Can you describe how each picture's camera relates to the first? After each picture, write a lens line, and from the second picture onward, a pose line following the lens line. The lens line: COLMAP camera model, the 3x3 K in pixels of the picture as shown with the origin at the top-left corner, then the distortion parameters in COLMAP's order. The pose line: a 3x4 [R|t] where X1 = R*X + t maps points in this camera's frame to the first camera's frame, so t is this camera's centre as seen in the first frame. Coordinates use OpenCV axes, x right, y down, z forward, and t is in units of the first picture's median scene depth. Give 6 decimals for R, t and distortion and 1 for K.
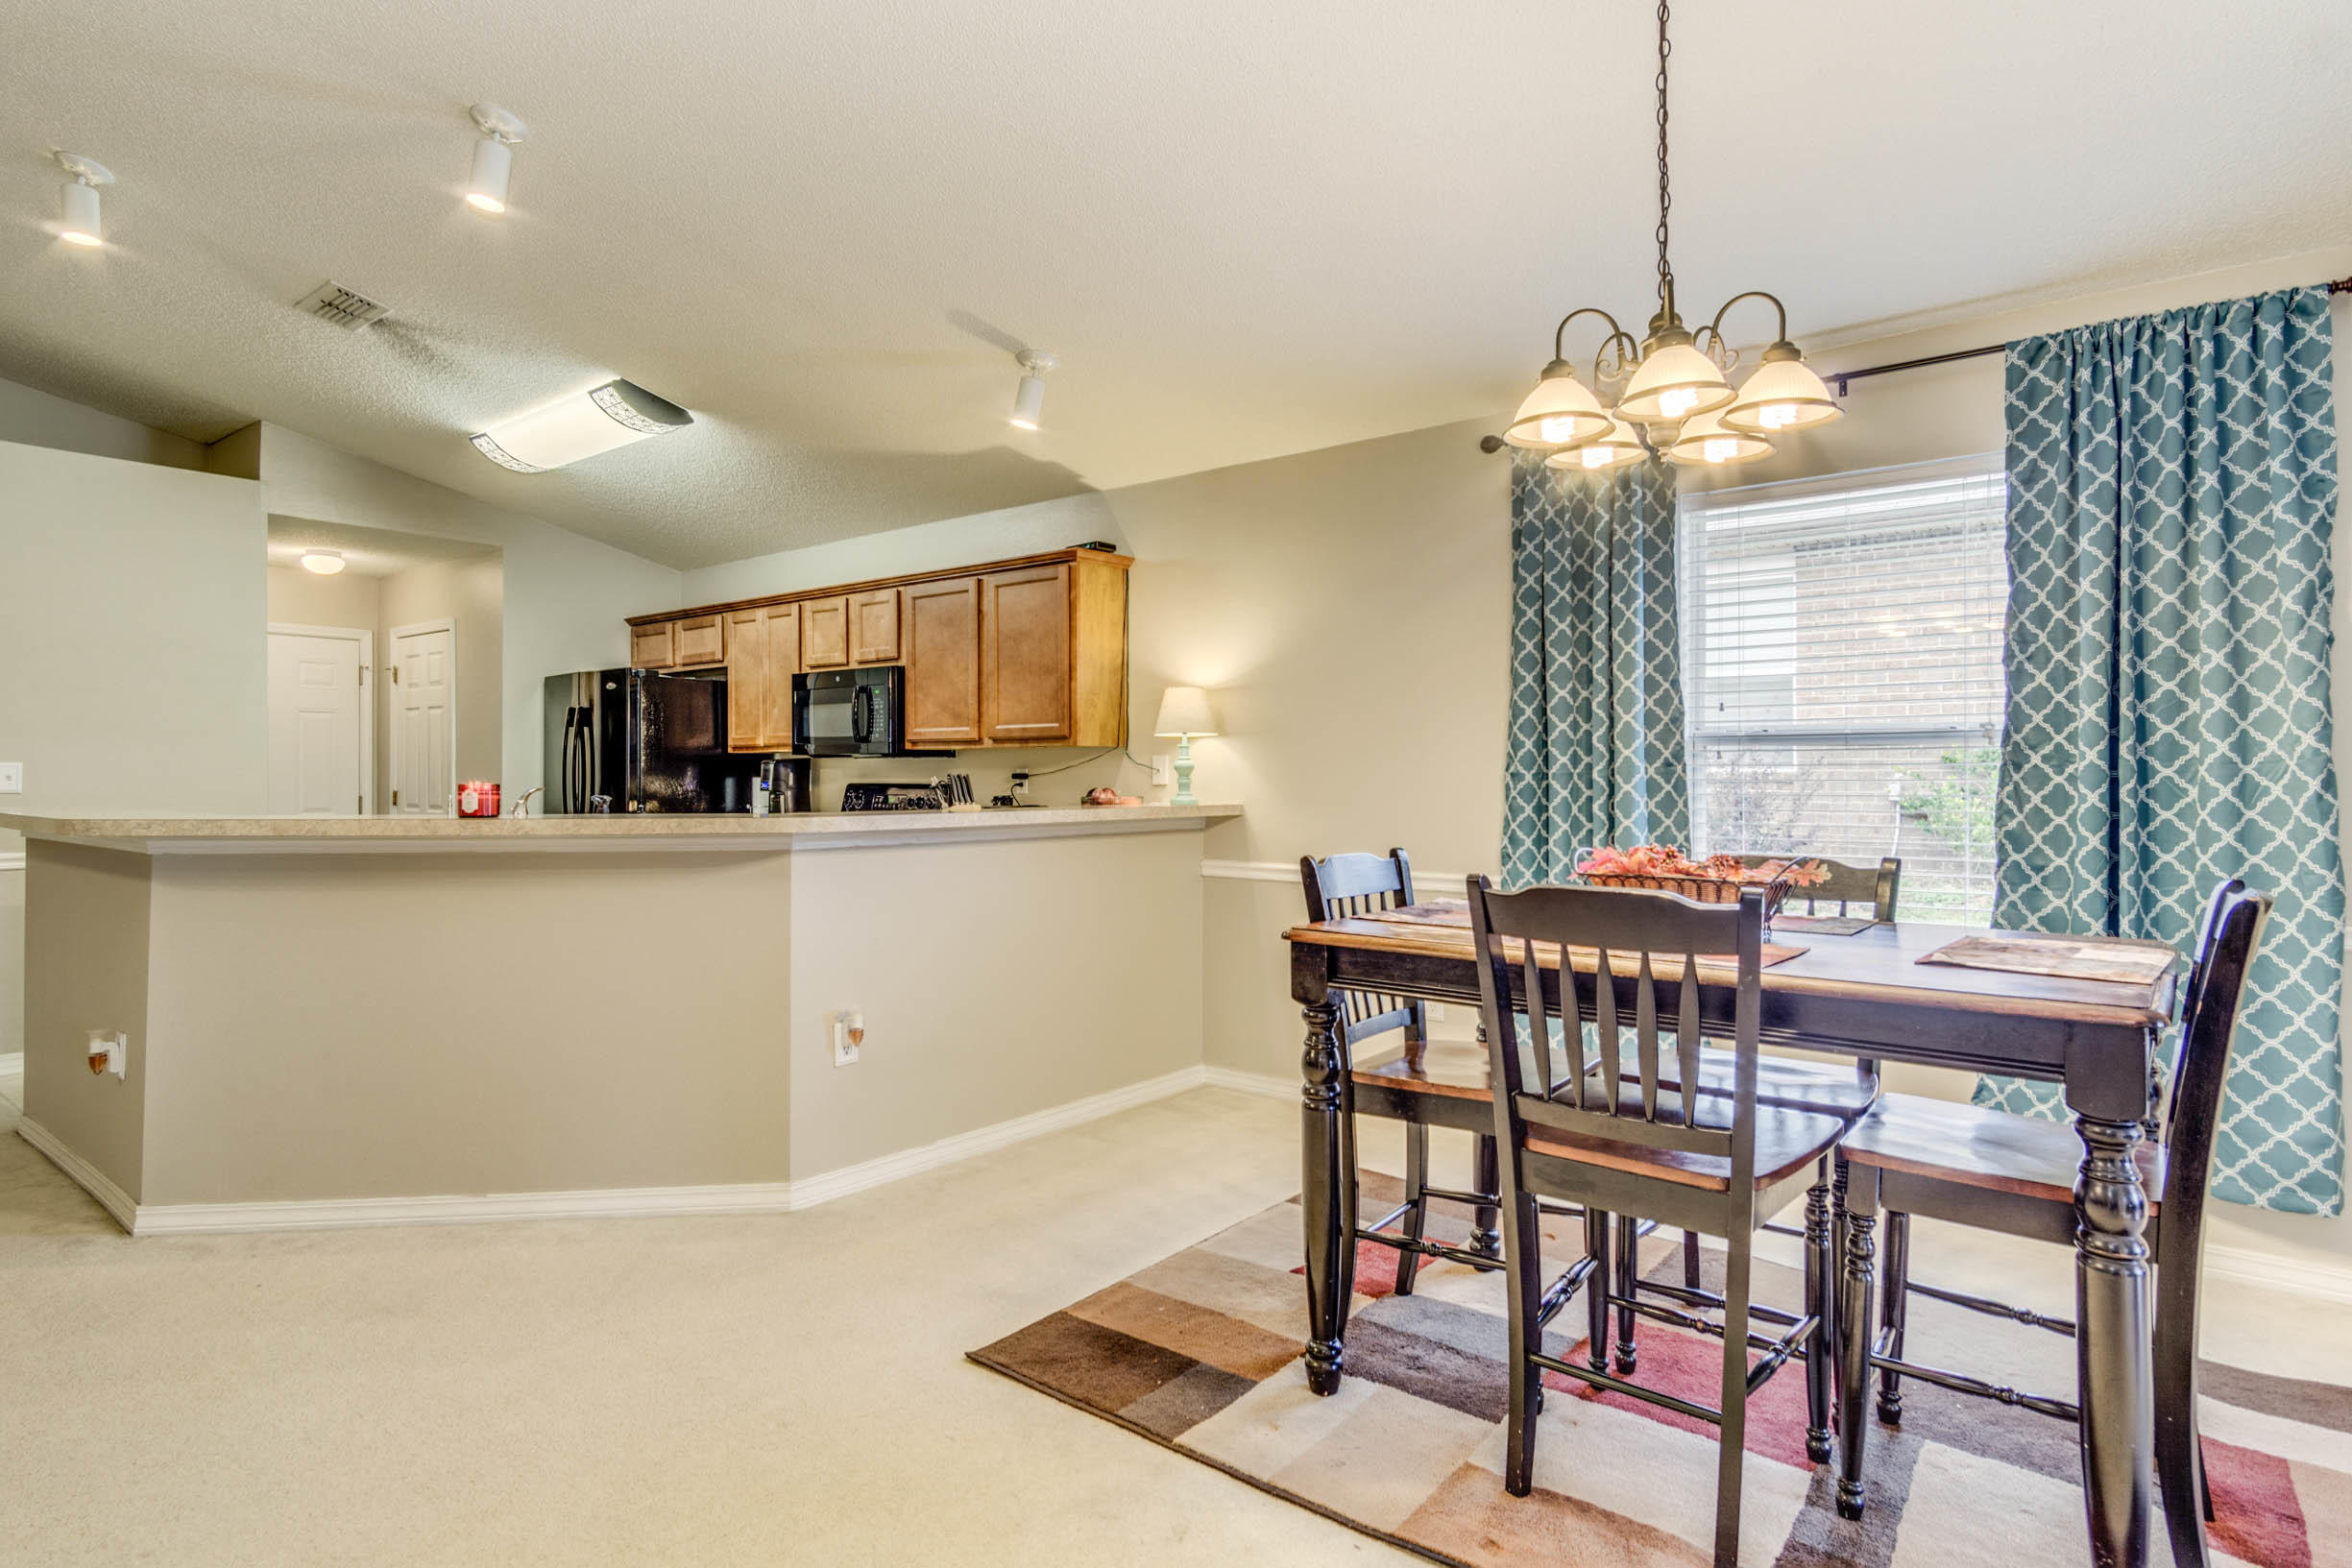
lens RADIAL K [[1240.0, 0, 1167.2], [0, 1240.0, 772.9], [0, 0, 1]] dist [-0.000195, 0.005244]
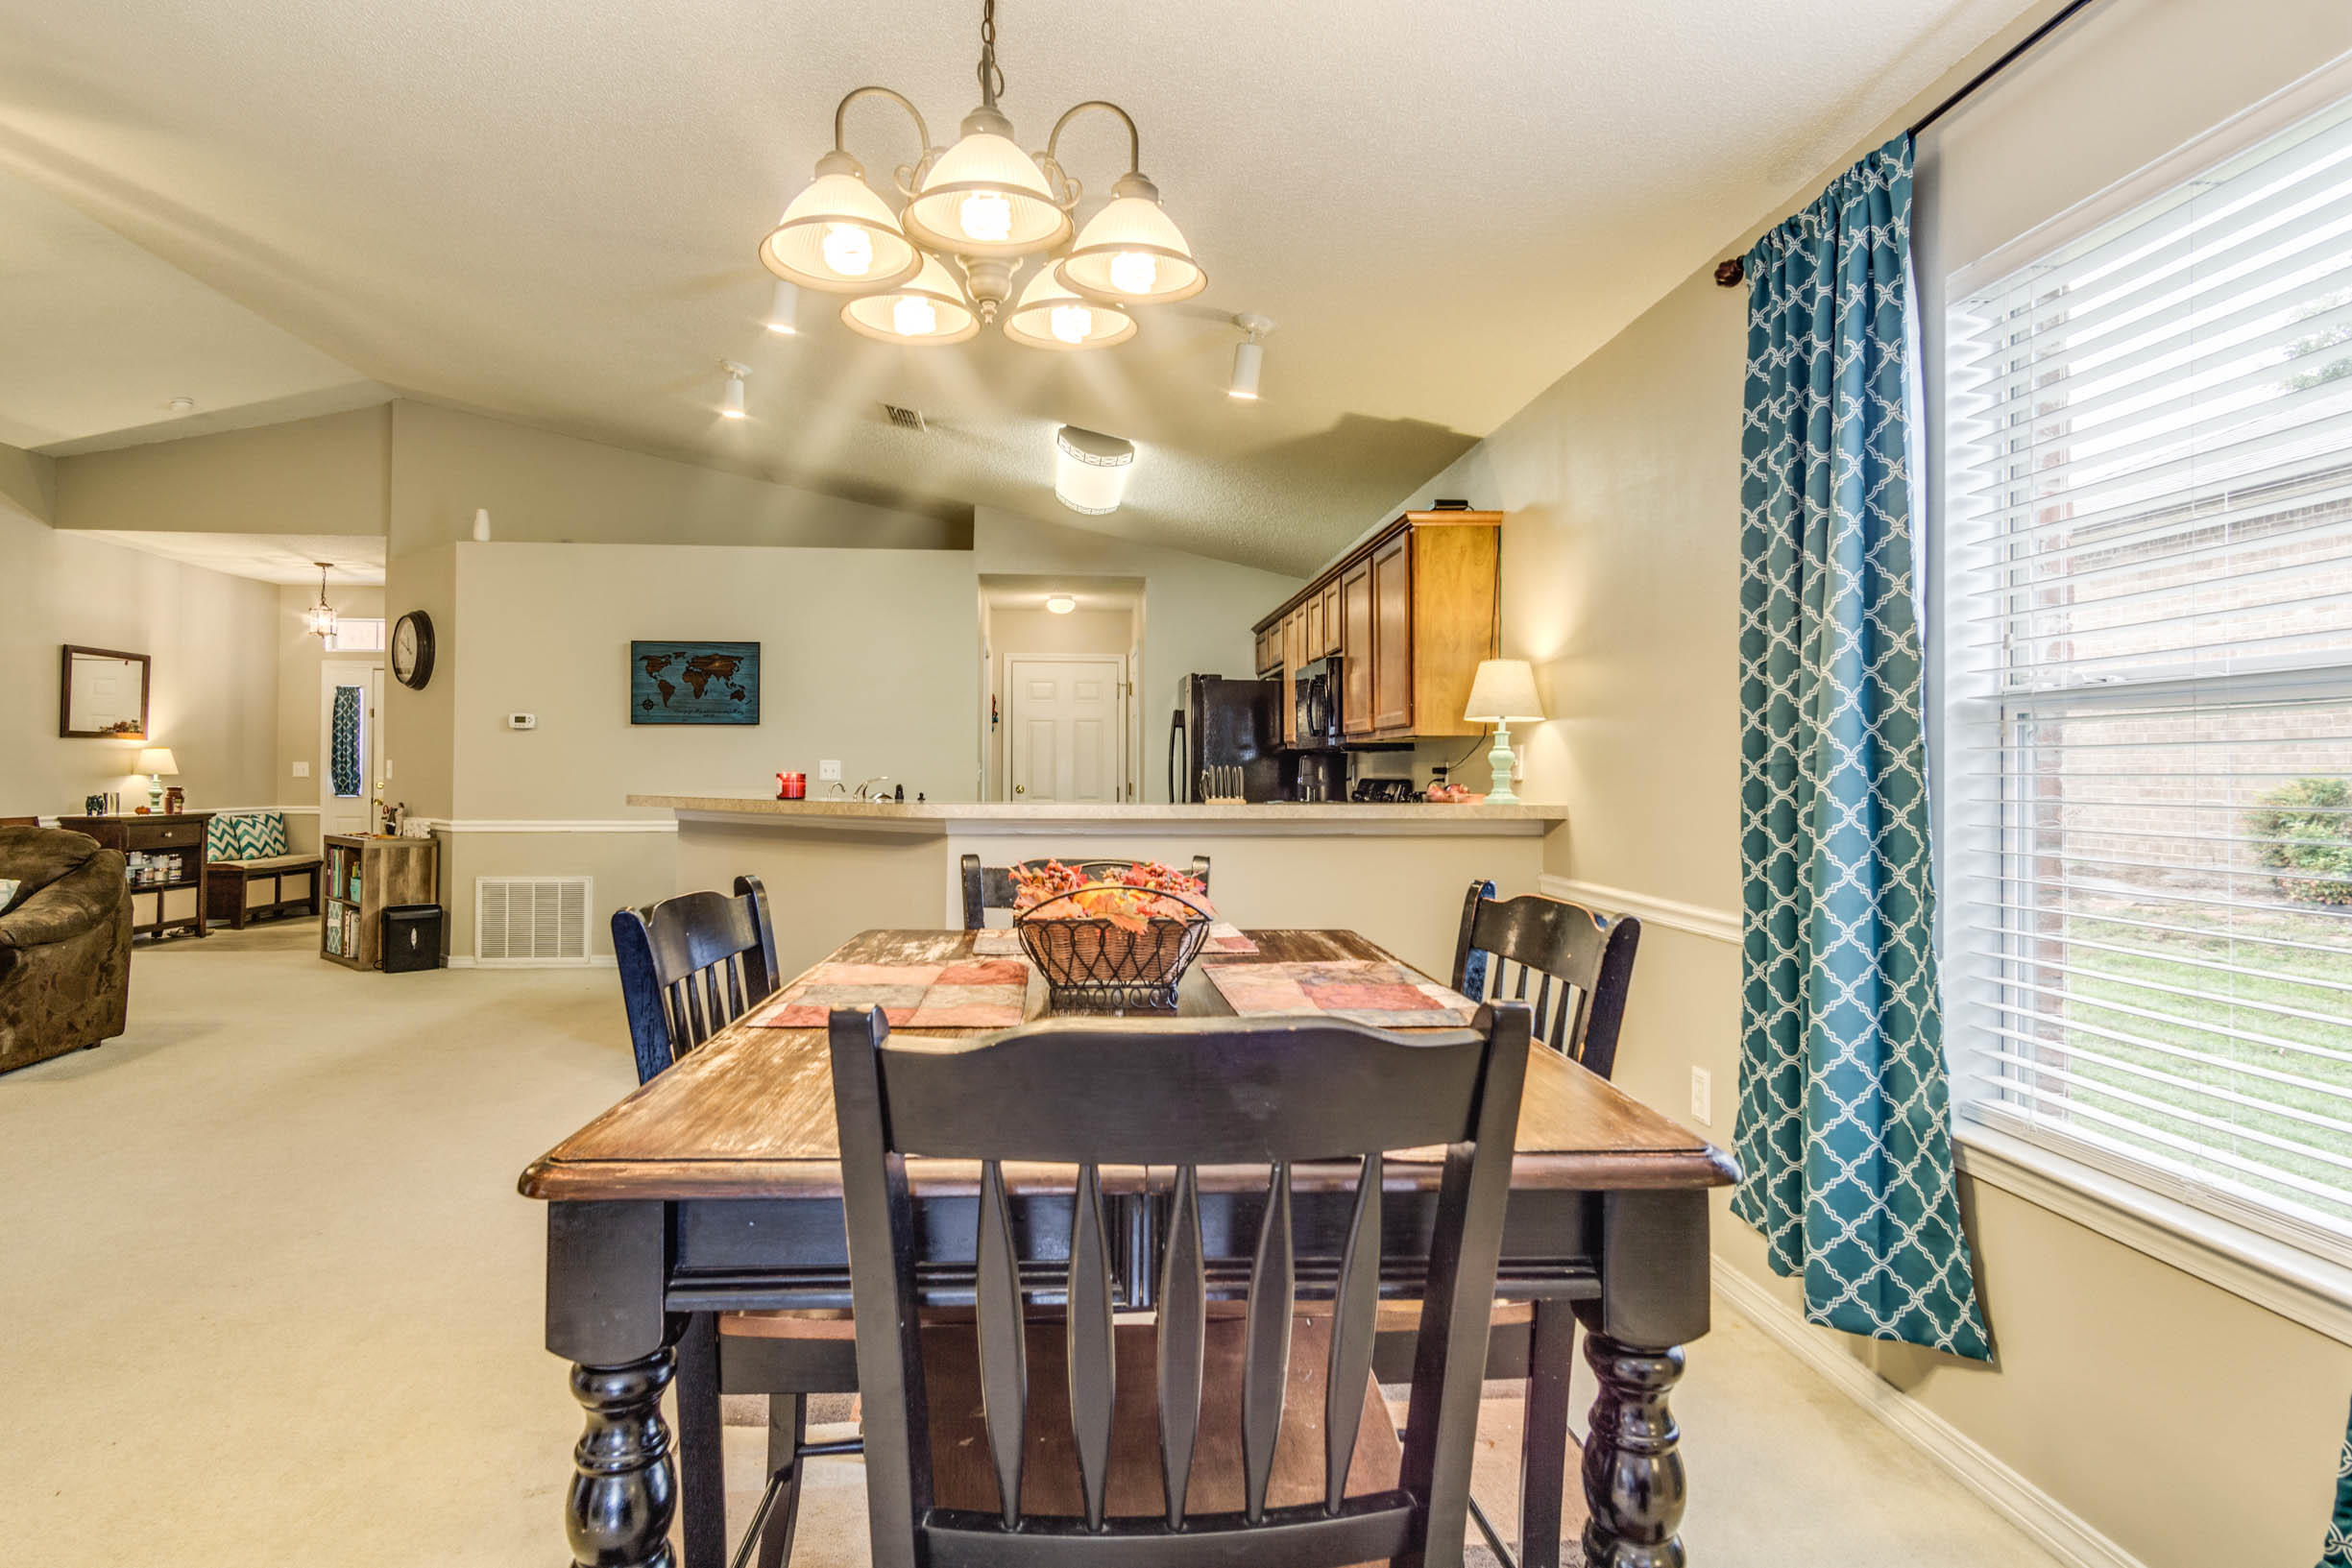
lens RADIAL K [[1240.0, 0, 1161.6], [0, 1240.0, 762.9], [0, 0, 1]] dist [-0.000195, 0.005244]
pose [[0.687273, -0.002686, -0.726395, 0.487964], [-0.001650, 0.999985, -0.005259, 0.002736], [0.726398, 0.004813, 0.687258, 0.290308]]
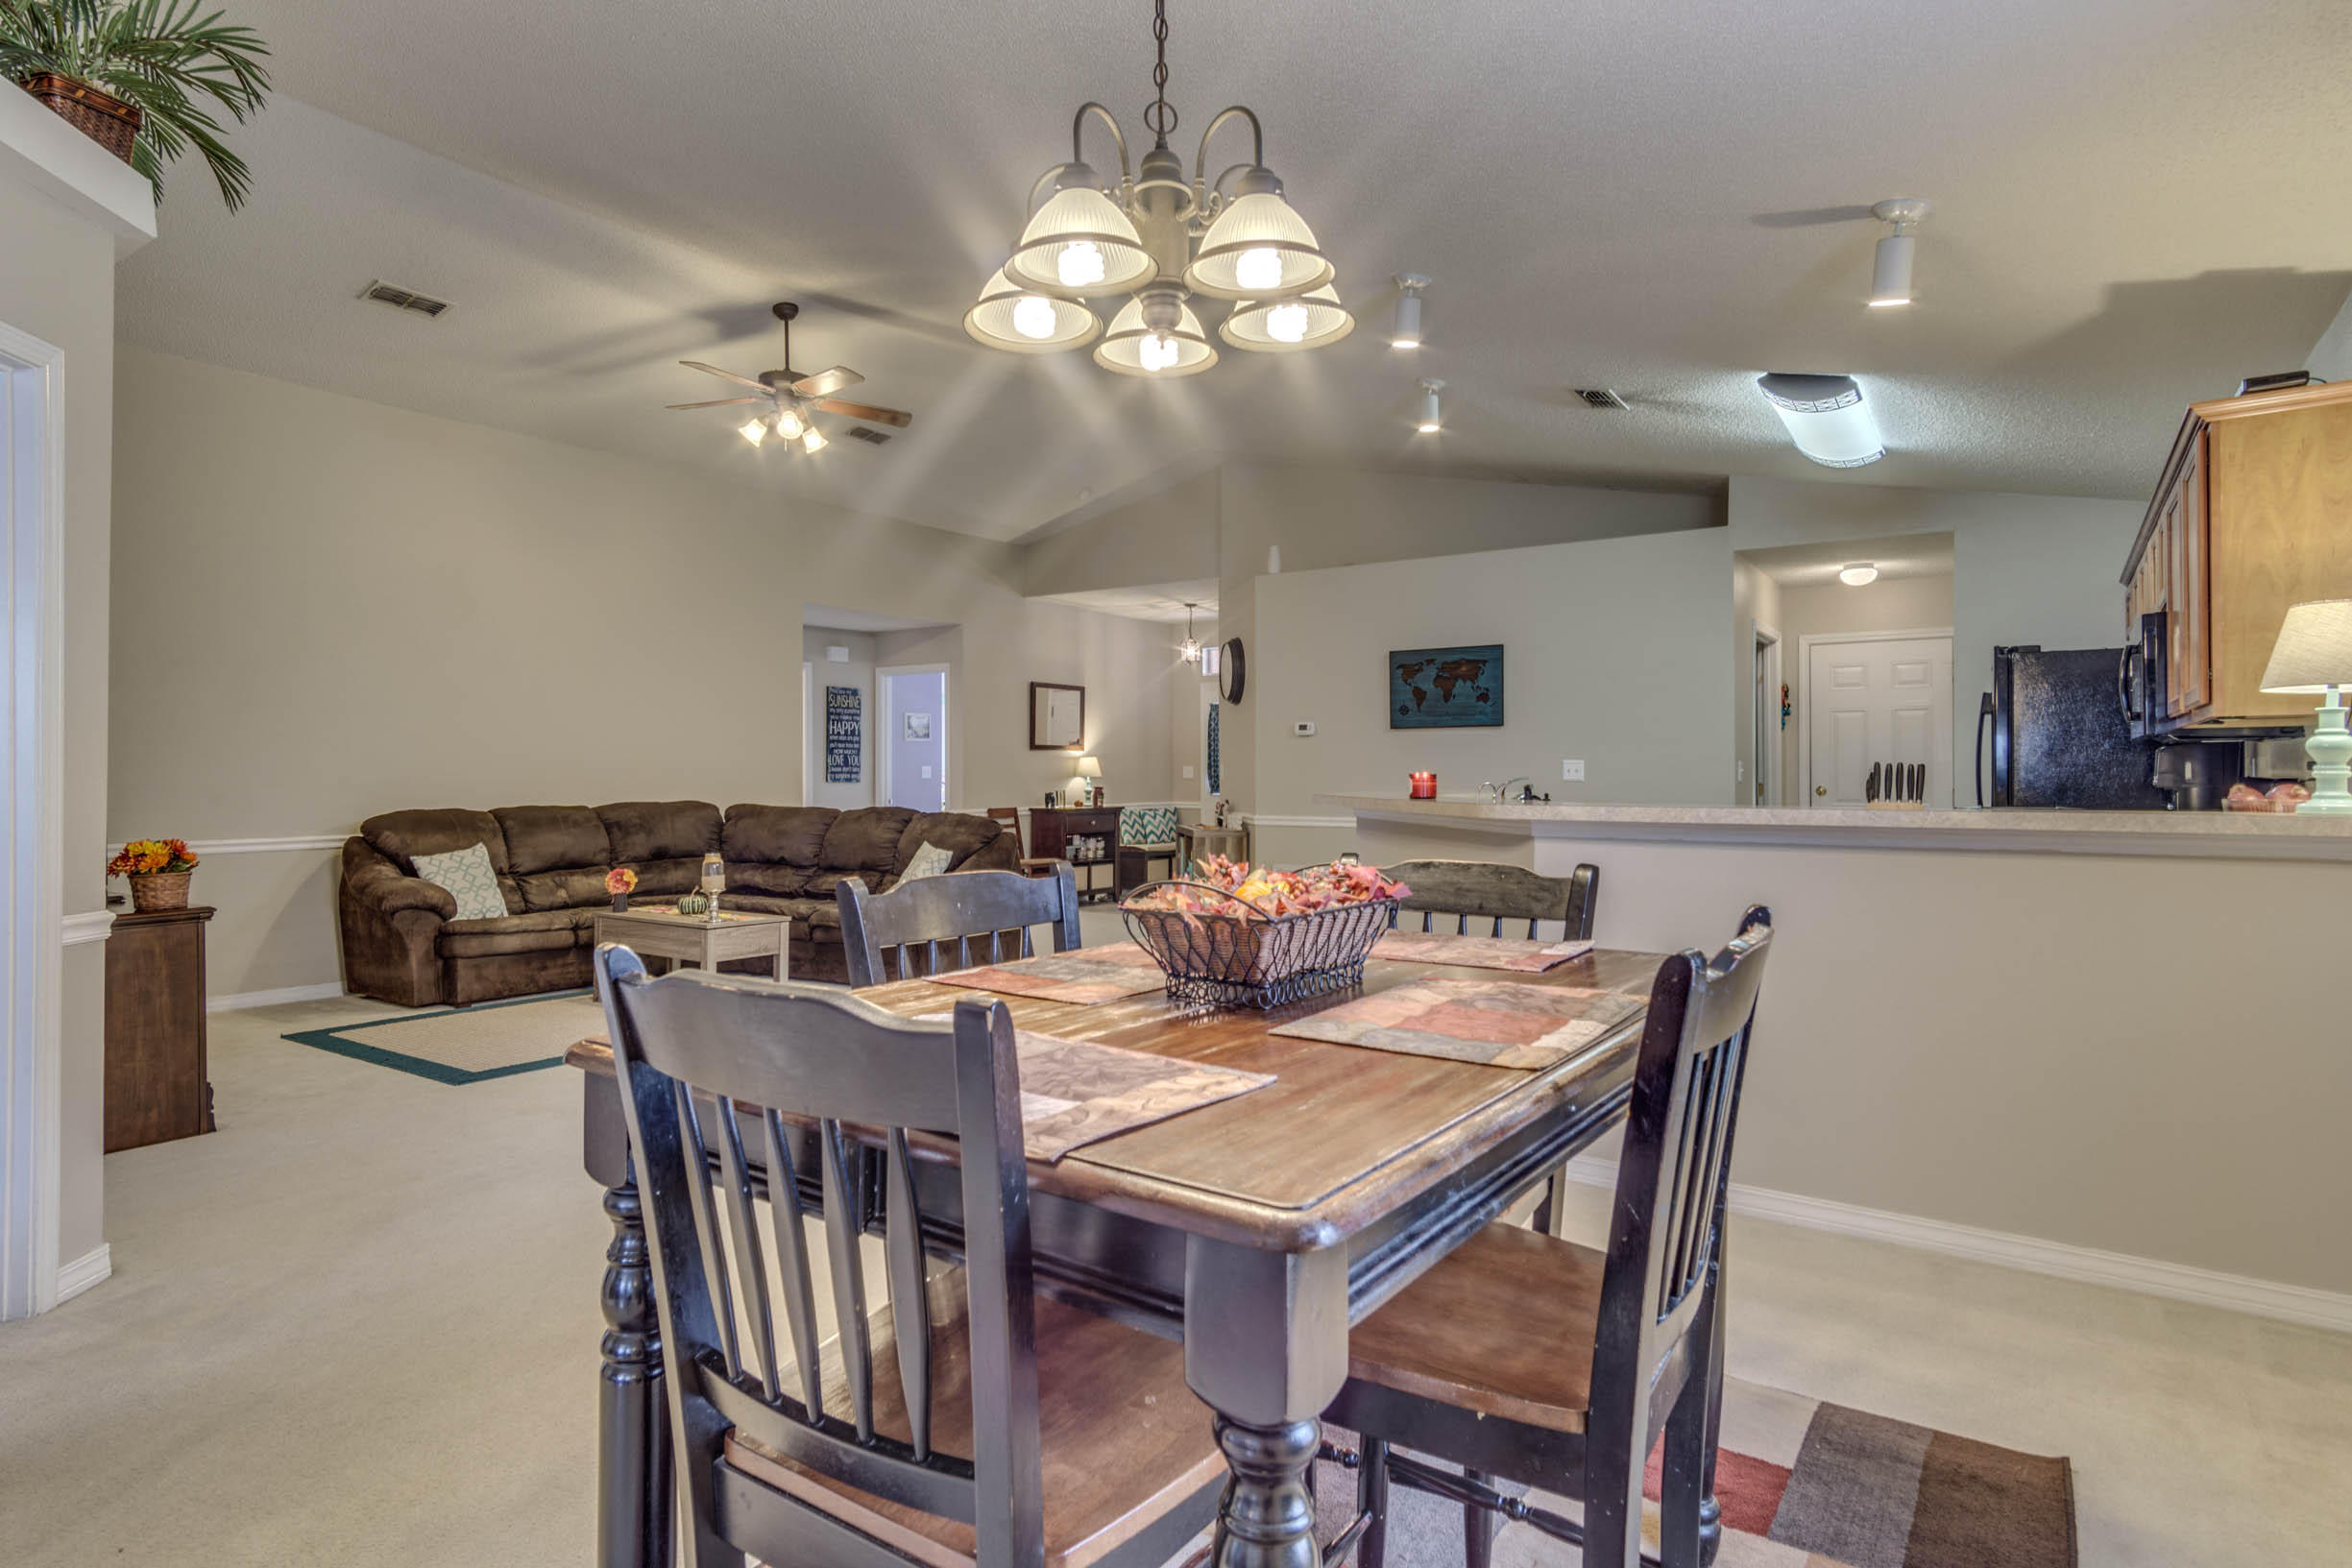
lens RADIAL K [[1240.0, 0, 1133.9], [0, 1240.0, 767.4], [0, 0, 1]] dist [-0.000195, 0.005244]
pose [[0.066568, -0.003690, -0.997775, 0.560557], [0.004694, 0.999983, -0.003386, 0.003453], [0.997771, -0.004458, 0.066584, 0.438403]]
